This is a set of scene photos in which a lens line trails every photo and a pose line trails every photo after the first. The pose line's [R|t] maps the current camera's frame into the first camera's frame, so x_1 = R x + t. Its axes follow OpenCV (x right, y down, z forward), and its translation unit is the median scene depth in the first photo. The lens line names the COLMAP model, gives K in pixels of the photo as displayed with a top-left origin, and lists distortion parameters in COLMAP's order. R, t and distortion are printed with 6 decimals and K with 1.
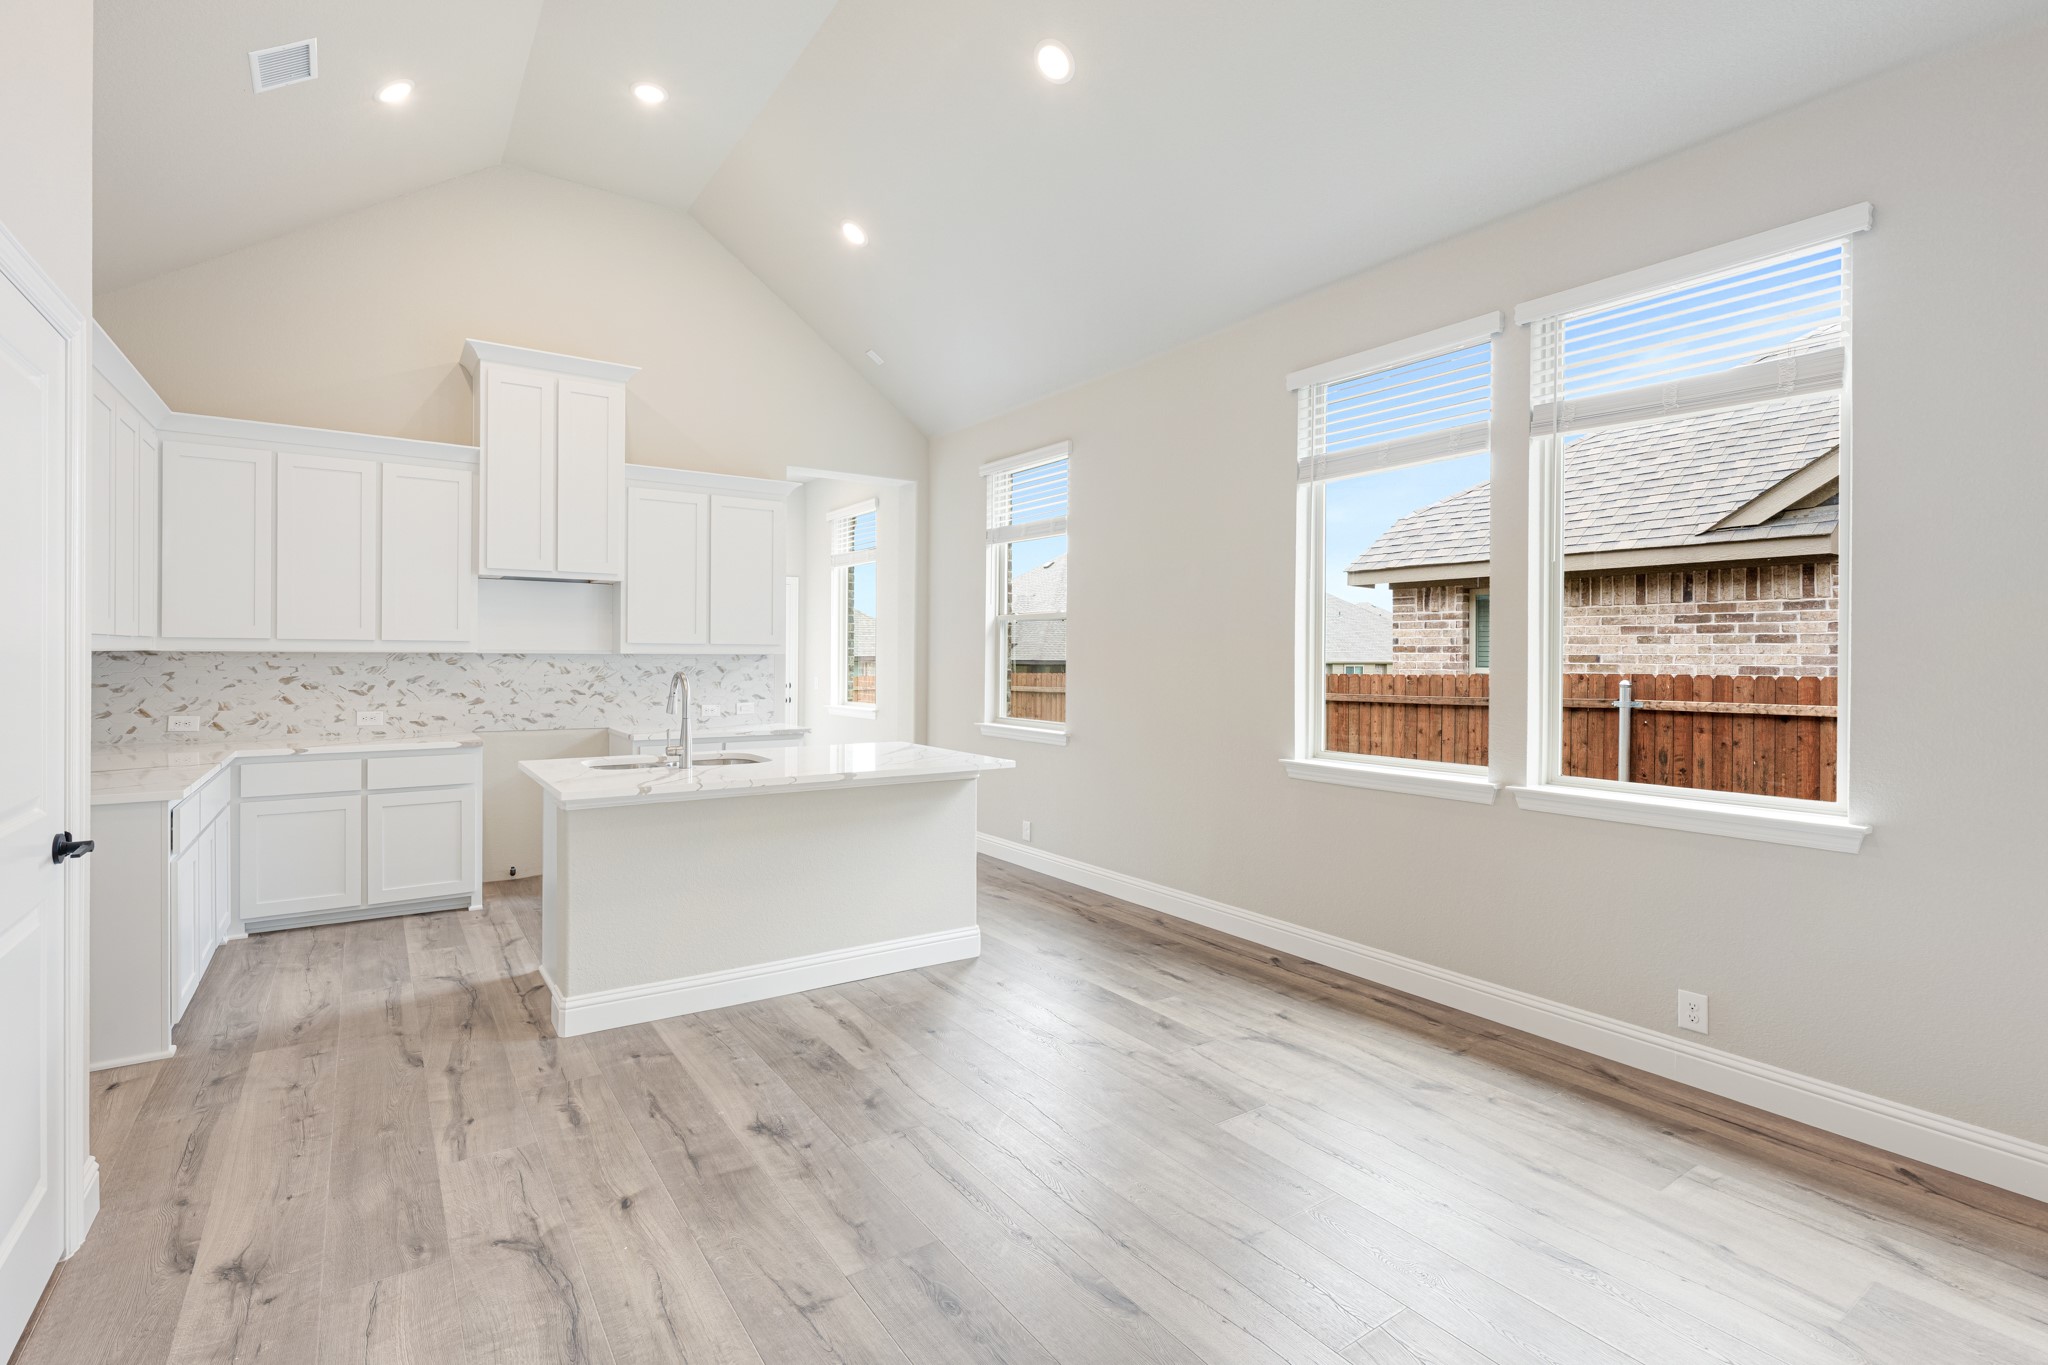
lens RADIAL K [[924.1, 0, 962.2], [0, 924.1, 663.7], [0, 0, 1]] dist [-0.001779, -0.000245]
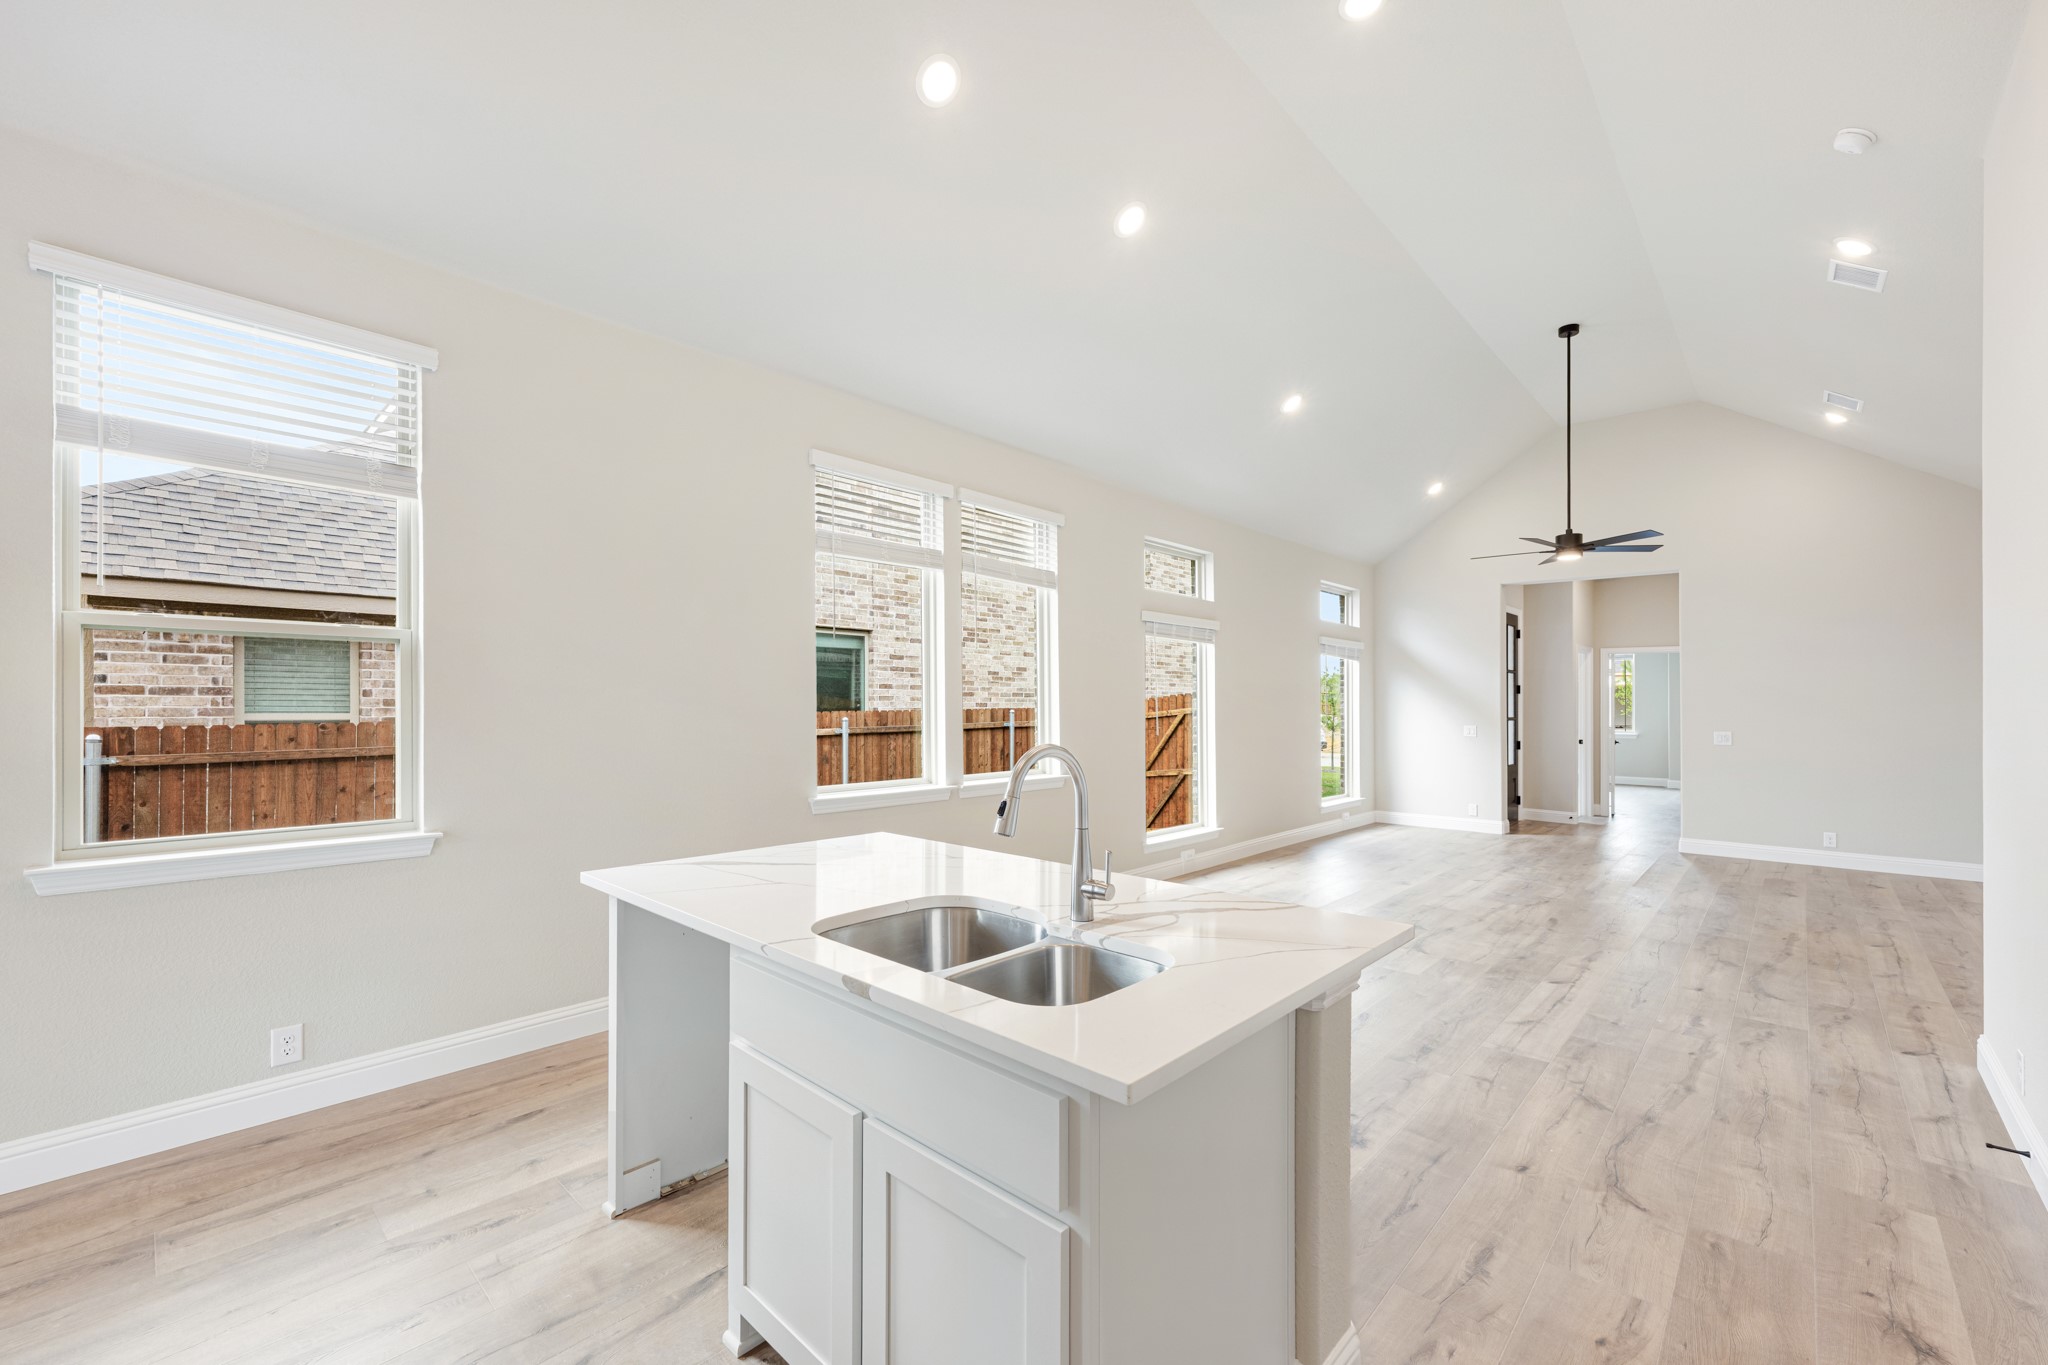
lens RADIAL K [[827.9, 0, 1013.7], [0, 827.9, 696.4], [0, 0, 1]] dist [0.000569, 0.000079]
pose [[-0.235410, 0.002672, 0.971893, -0.564087], [0.003364, 0.999992, -0.001934, -0.012670], [-0.971890, 0.002814, -0.235417, 0.850839]]
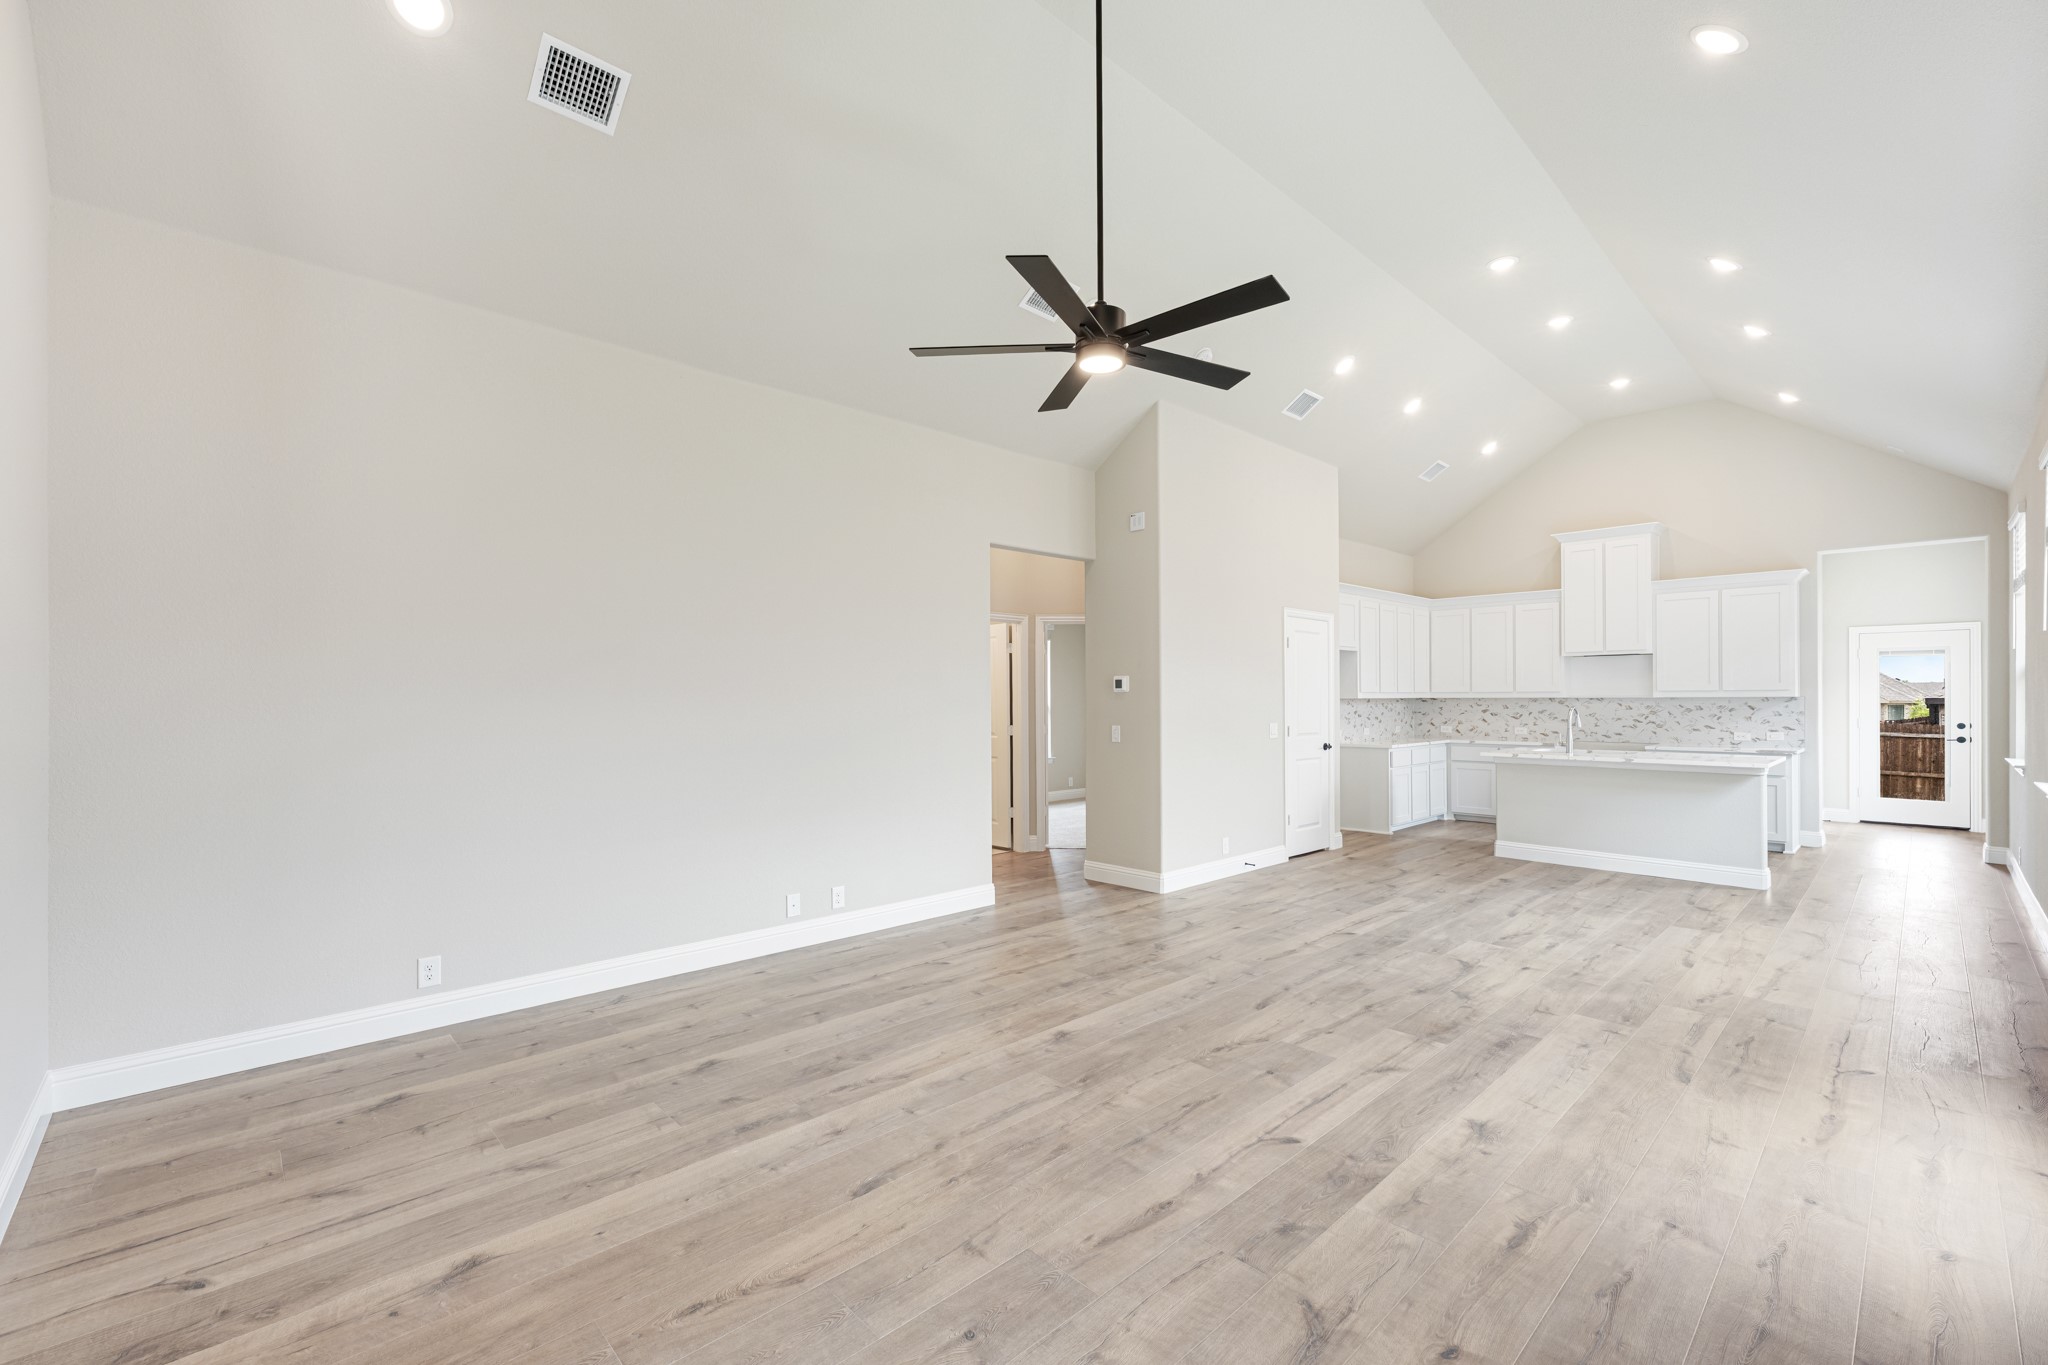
lens RADIAL K [[862.8, 0, 1033.1], [0, 862.8, 694.0], [0, 0, 1]] dist [-0.000334, -0.000563]
pose [[0.193761, -0.012509, -0.980969, 0.998765], [-0.004919, 0.999894, -0.013722, 0.010475], [0.981036, 0.007485, 0.193679, -0.403420]]
